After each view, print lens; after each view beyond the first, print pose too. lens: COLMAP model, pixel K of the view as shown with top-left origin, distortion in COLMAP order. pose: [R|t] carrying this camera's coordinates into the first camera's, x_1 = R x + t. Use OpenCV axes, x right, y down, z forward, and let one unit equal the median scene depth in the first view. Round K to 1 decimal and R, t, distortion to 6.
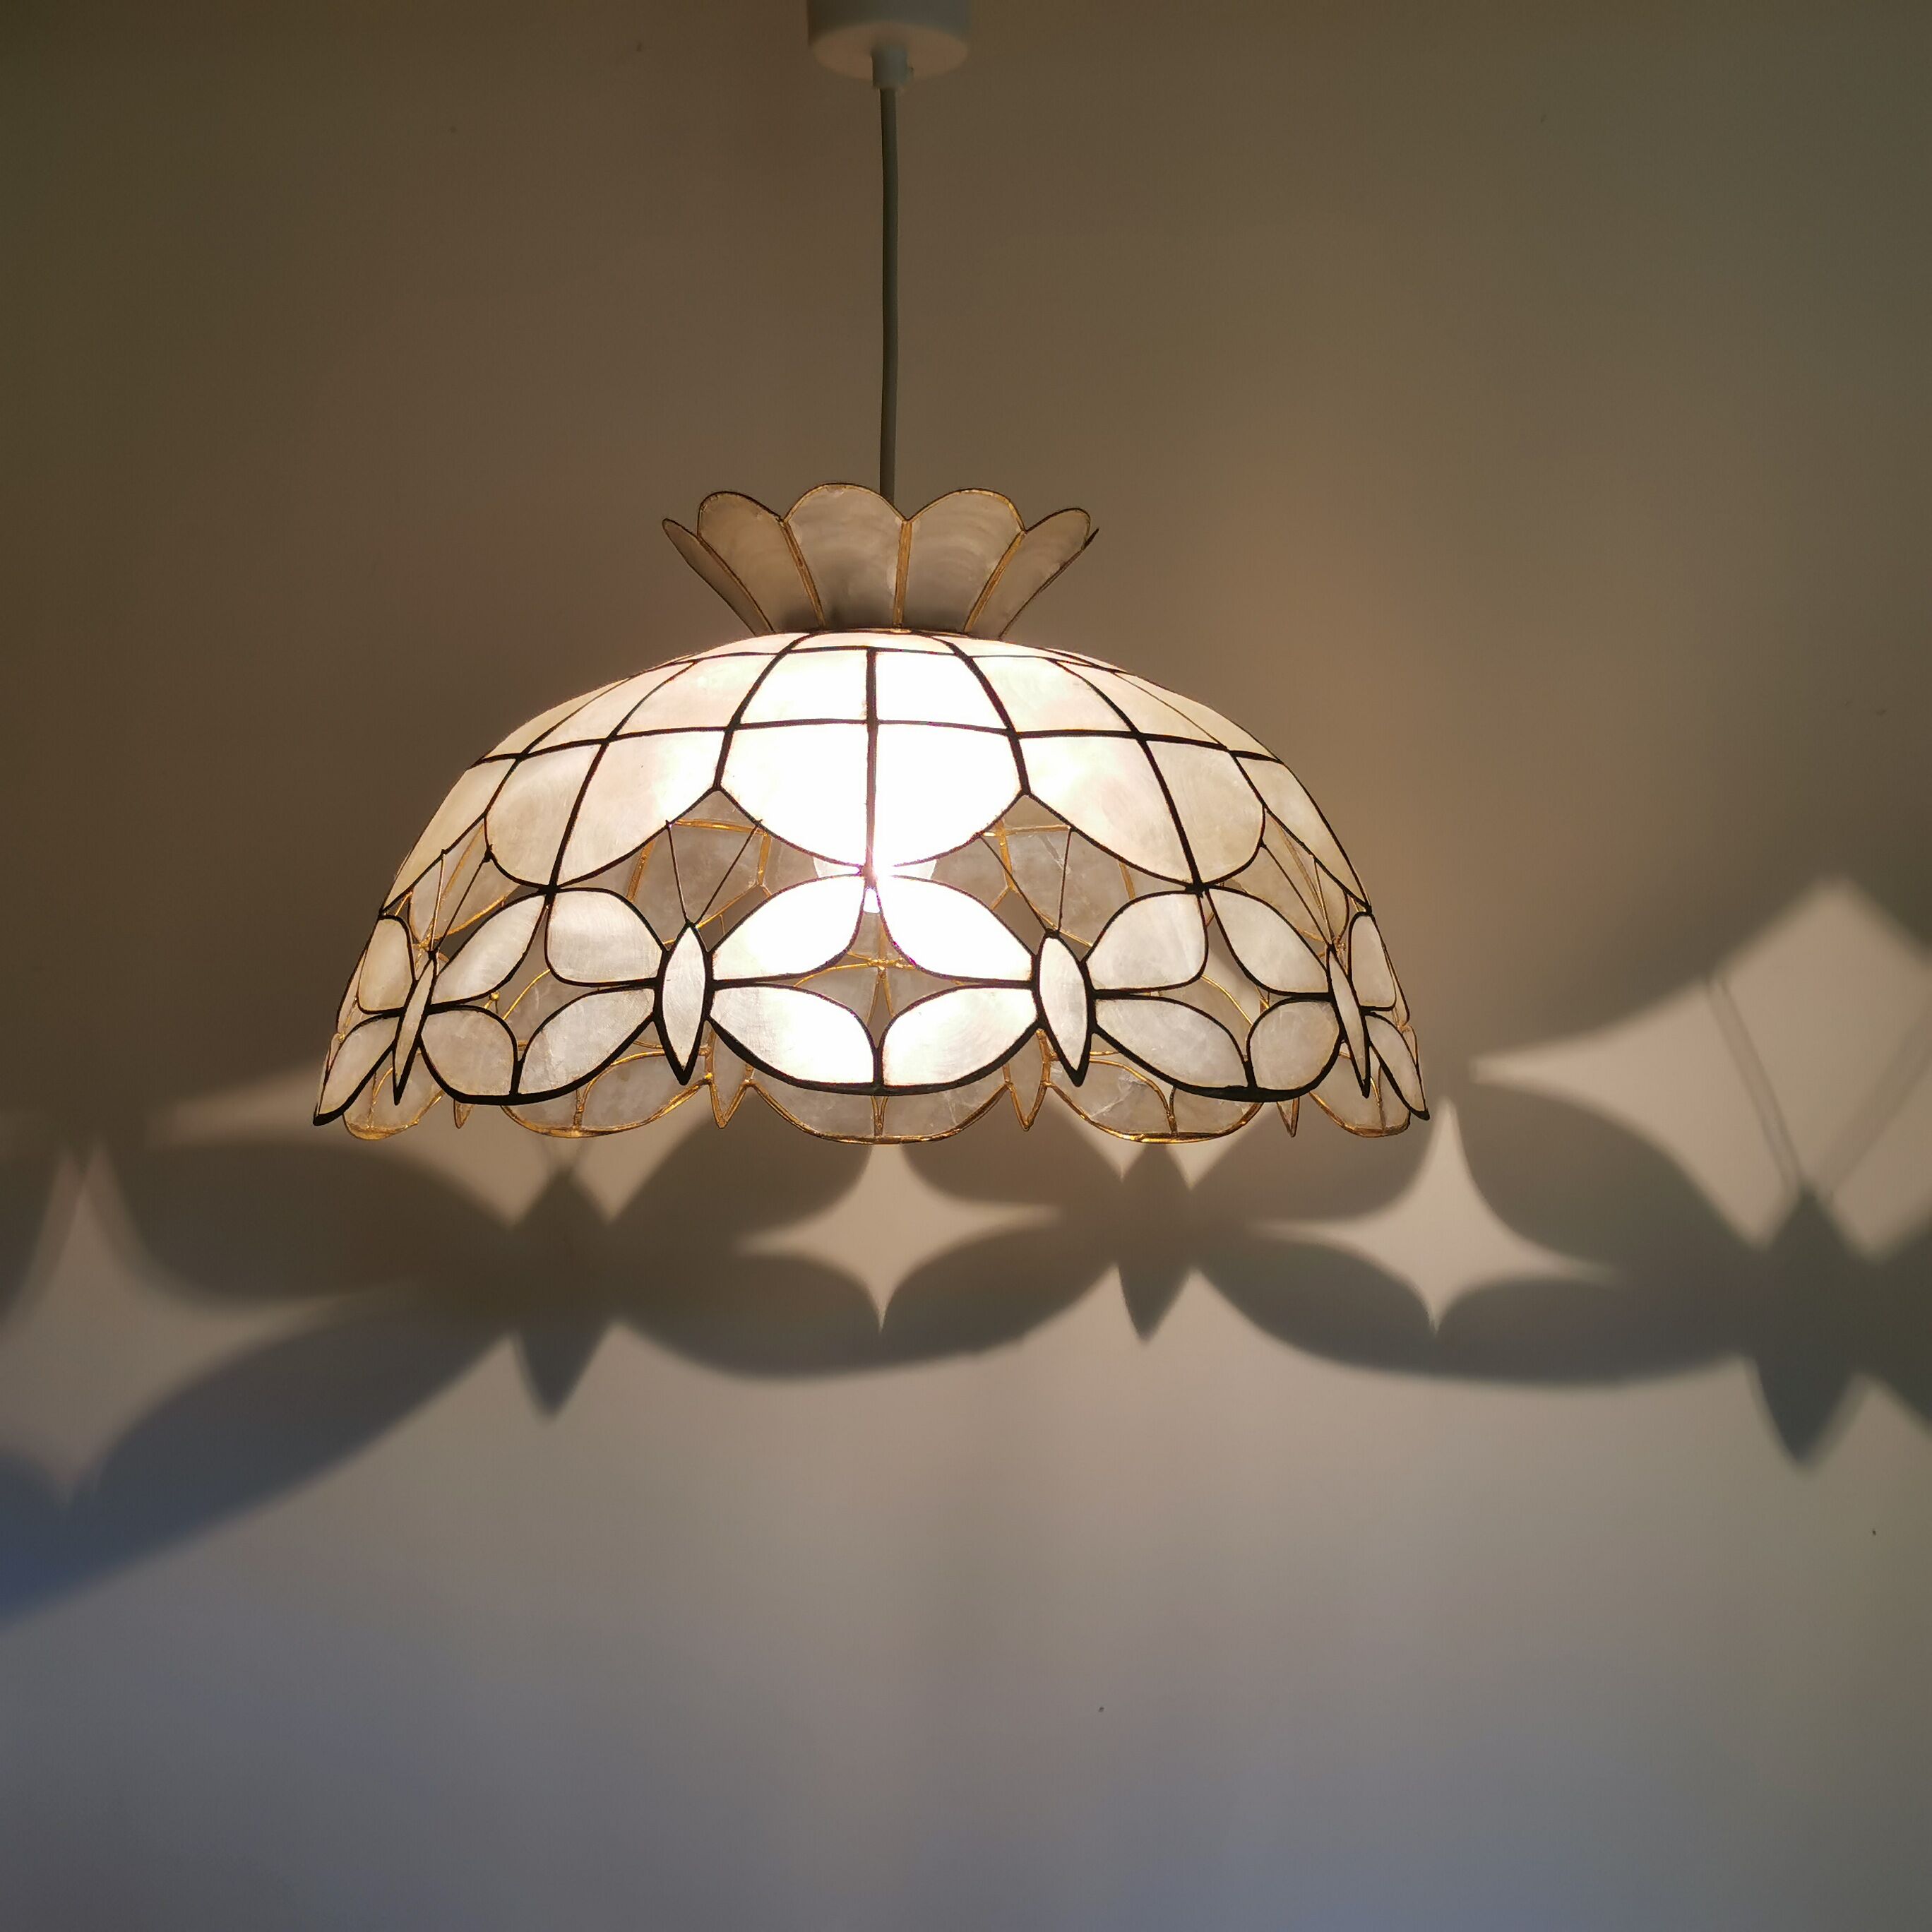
lens RADIAL K [[4074.3, 0, 966.0], [0, 4074.3, 966.0], [0, 0, 1]] dist [0.101836, -0.291500]
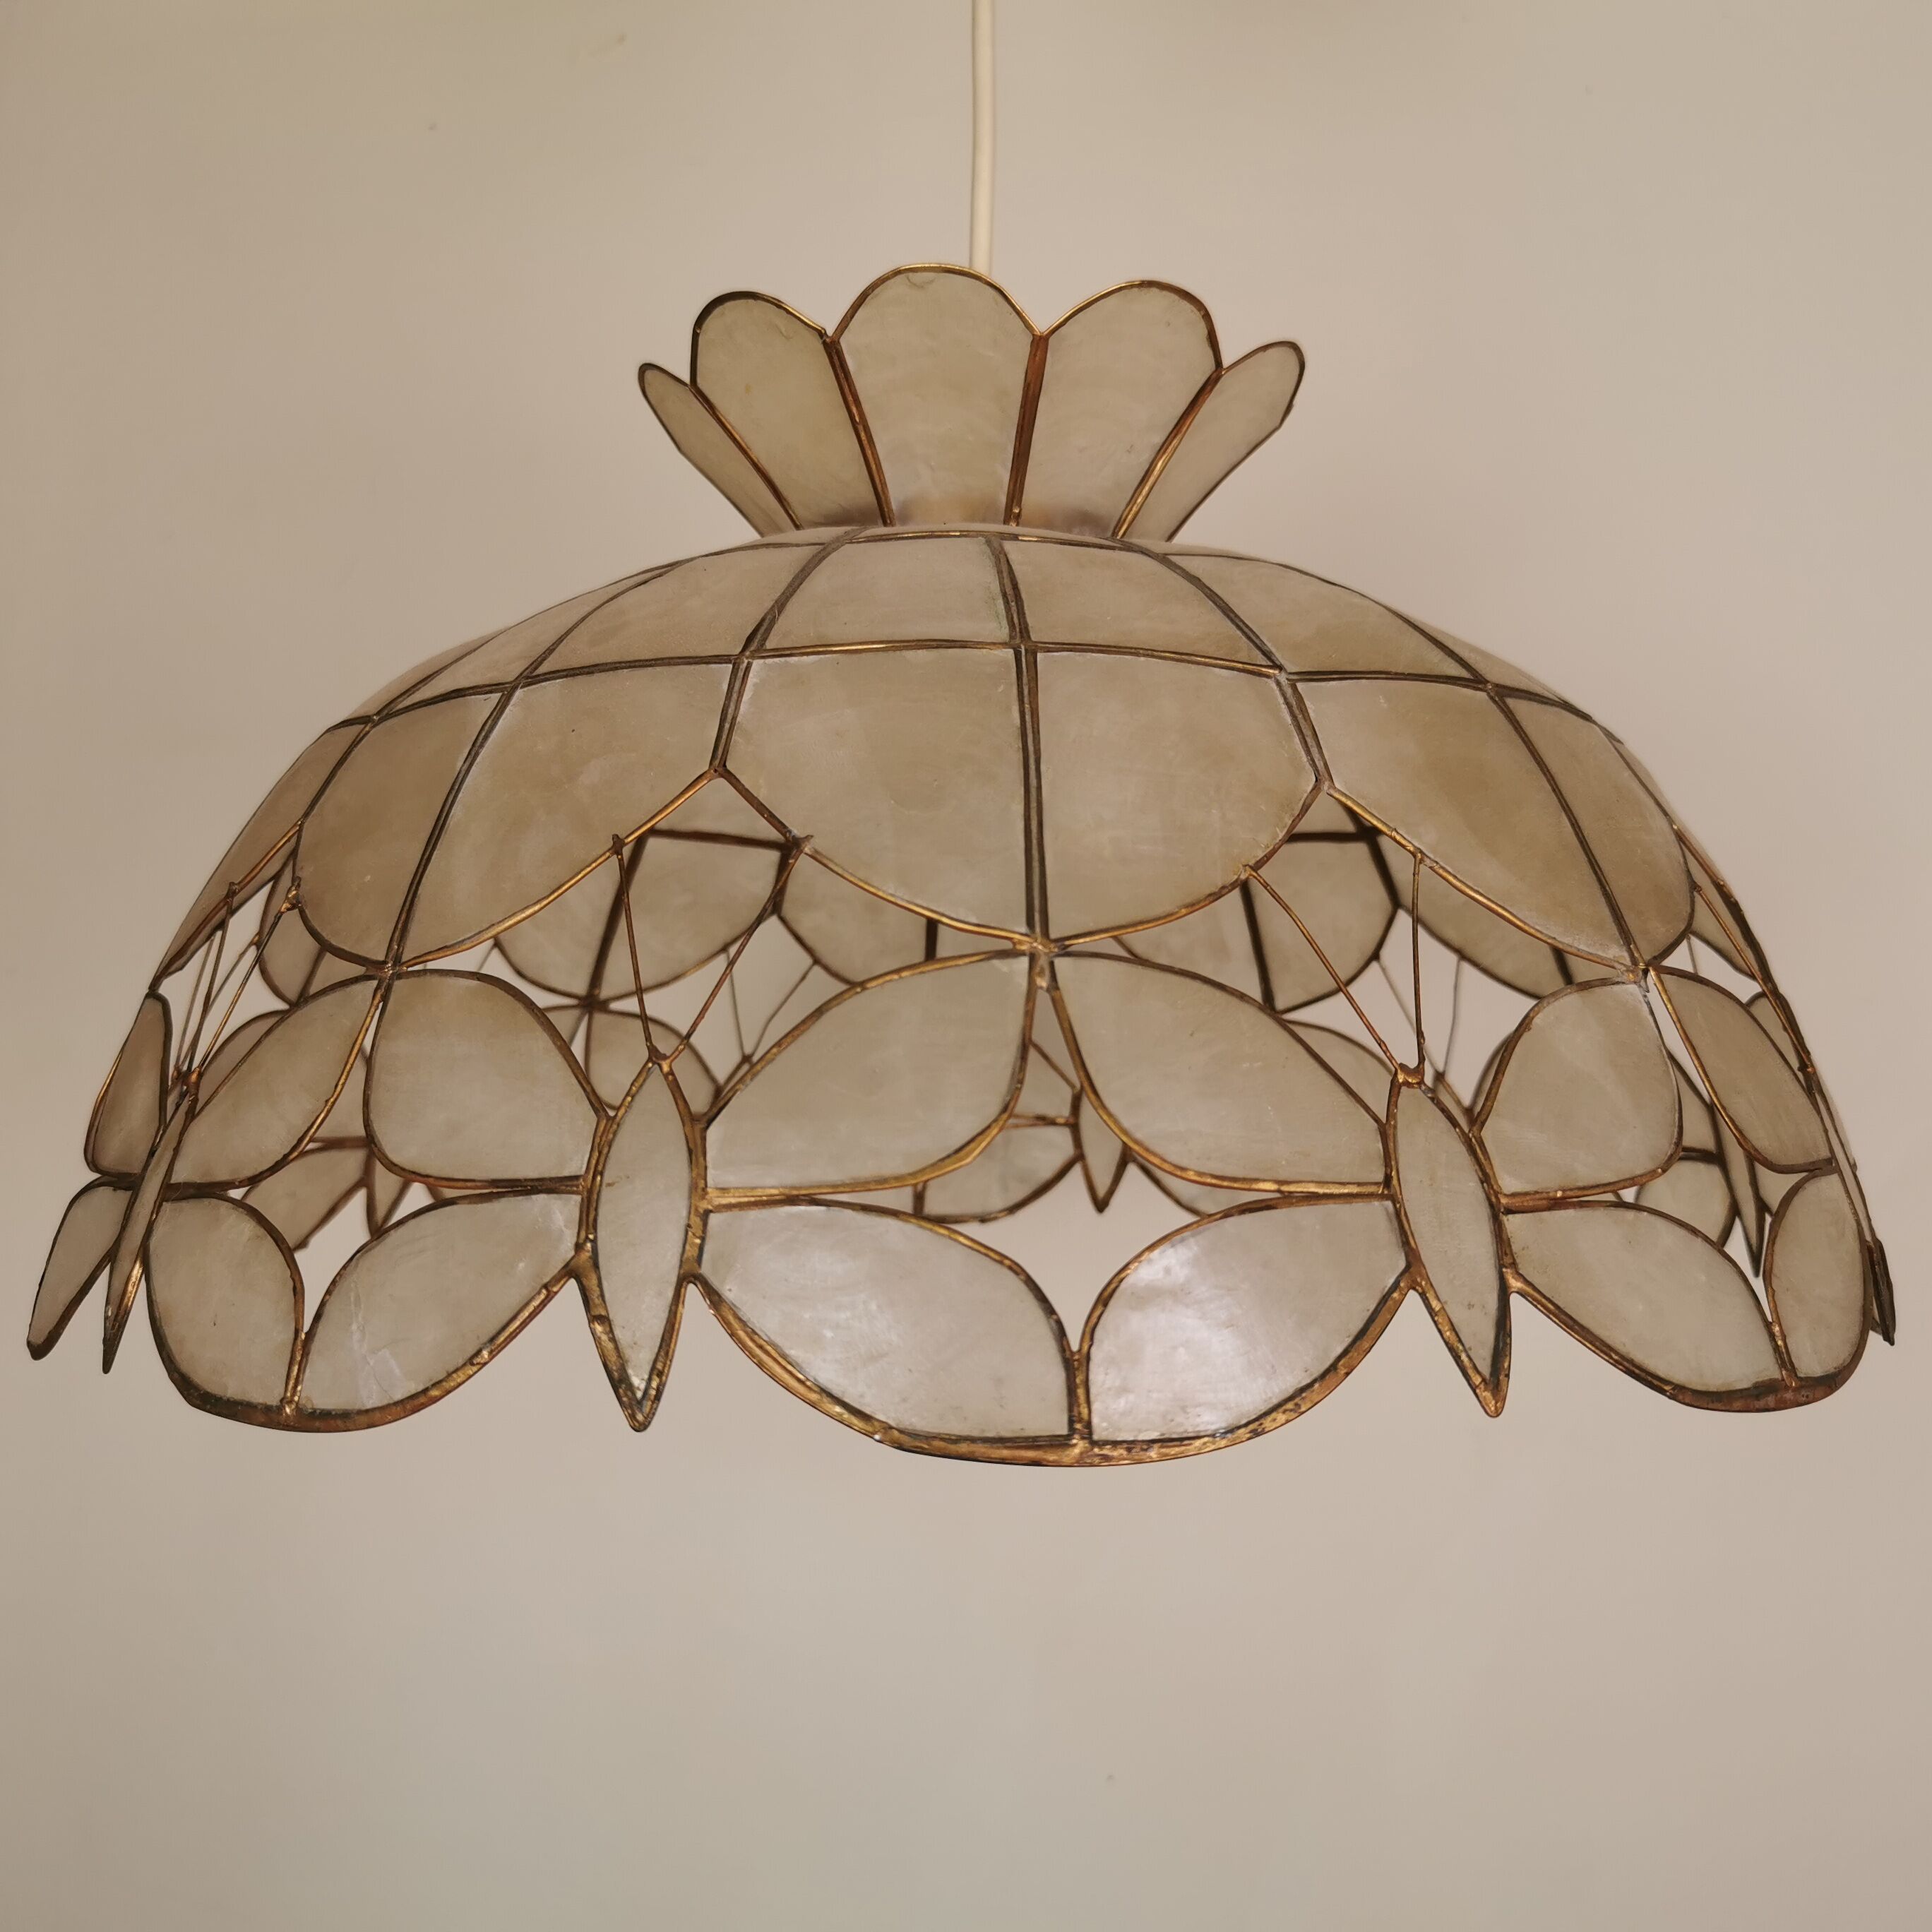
lens RADIAL K [[2000.6, 0, 973.8], [0, 2000.6, 1068.3], [0, 0, 1]] dist [0.013399, 0.032564]
pose [[0.998221, 0.004397, 0.059468, -0.043672], [-0.009288, 0.996571, 0.082220, -0.027423], [-0.058903, -0.082626, 0.994838, 0.744403]]
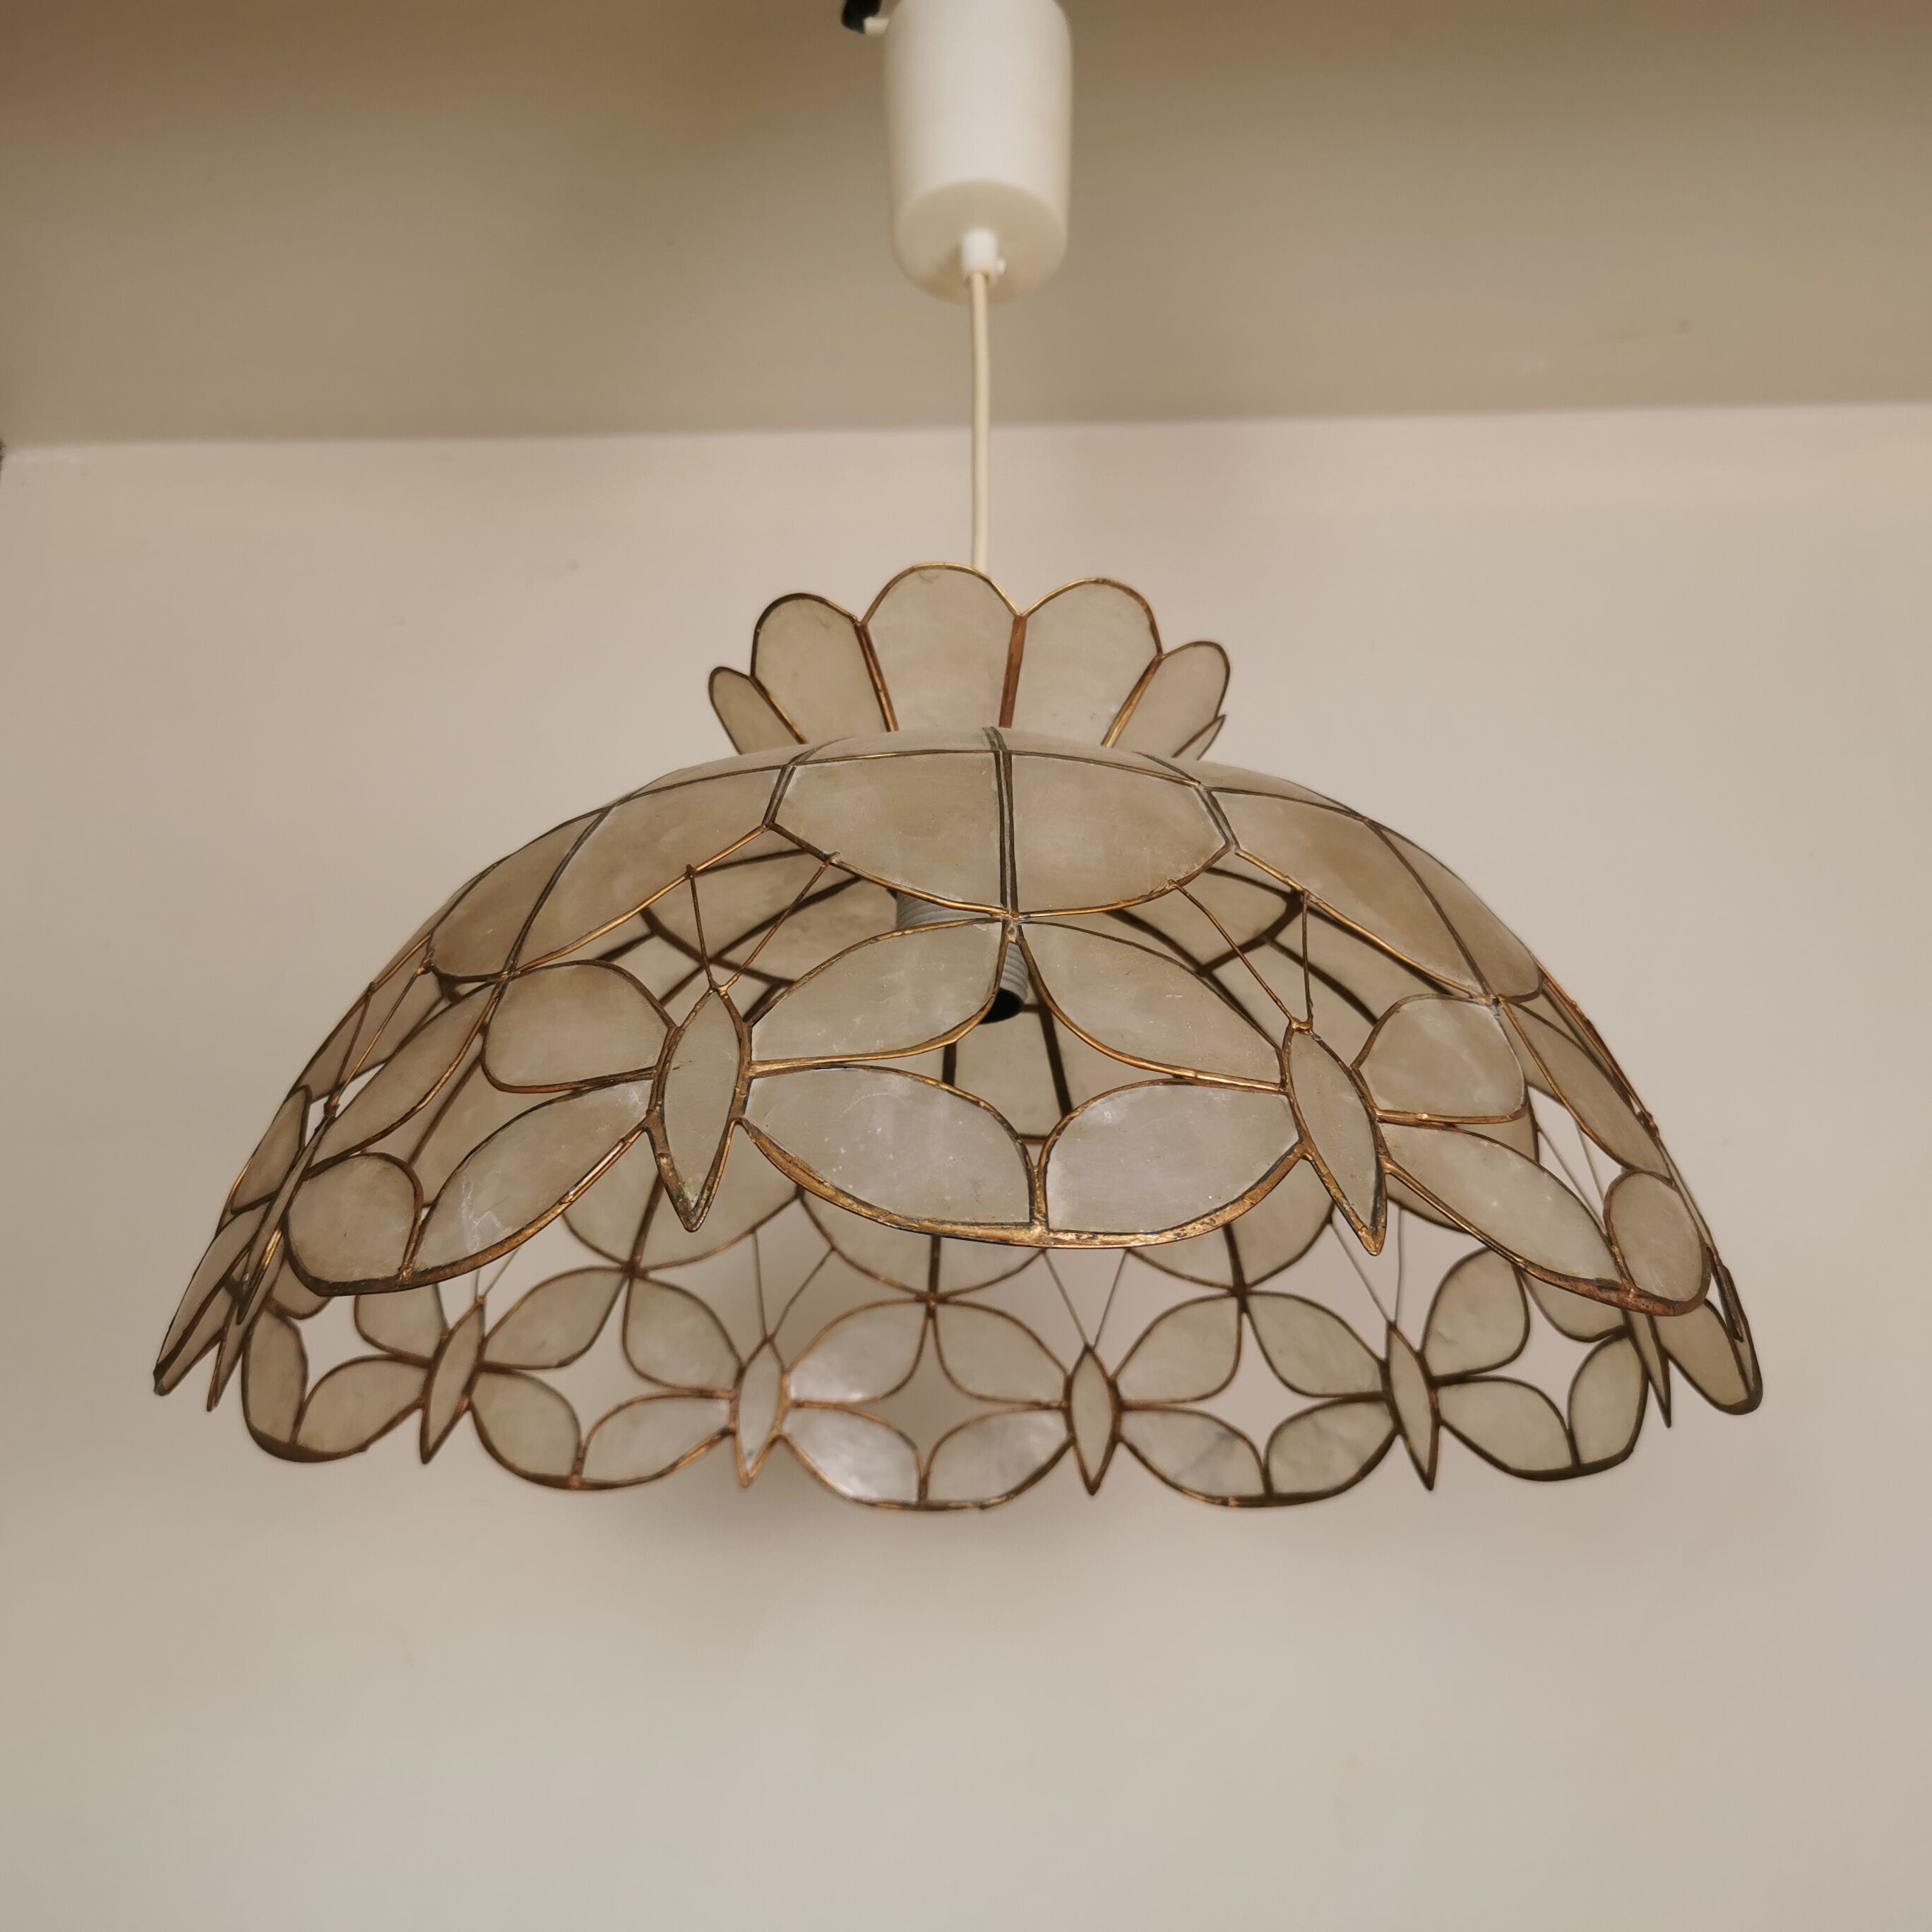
lens RADIAL K [[2000.6, 0, 973.8], [0, 2000.6, 1068.3], [0, 0, 1]] dist [0.013399, 0.032564]
pose [[0.998607, 0.024406, 0.046789, -0.041618], [-0.013399, 0.974837, -0.222515, 0.064200], [-0.051042, 0.221578, 0.973806, 0.687666]]
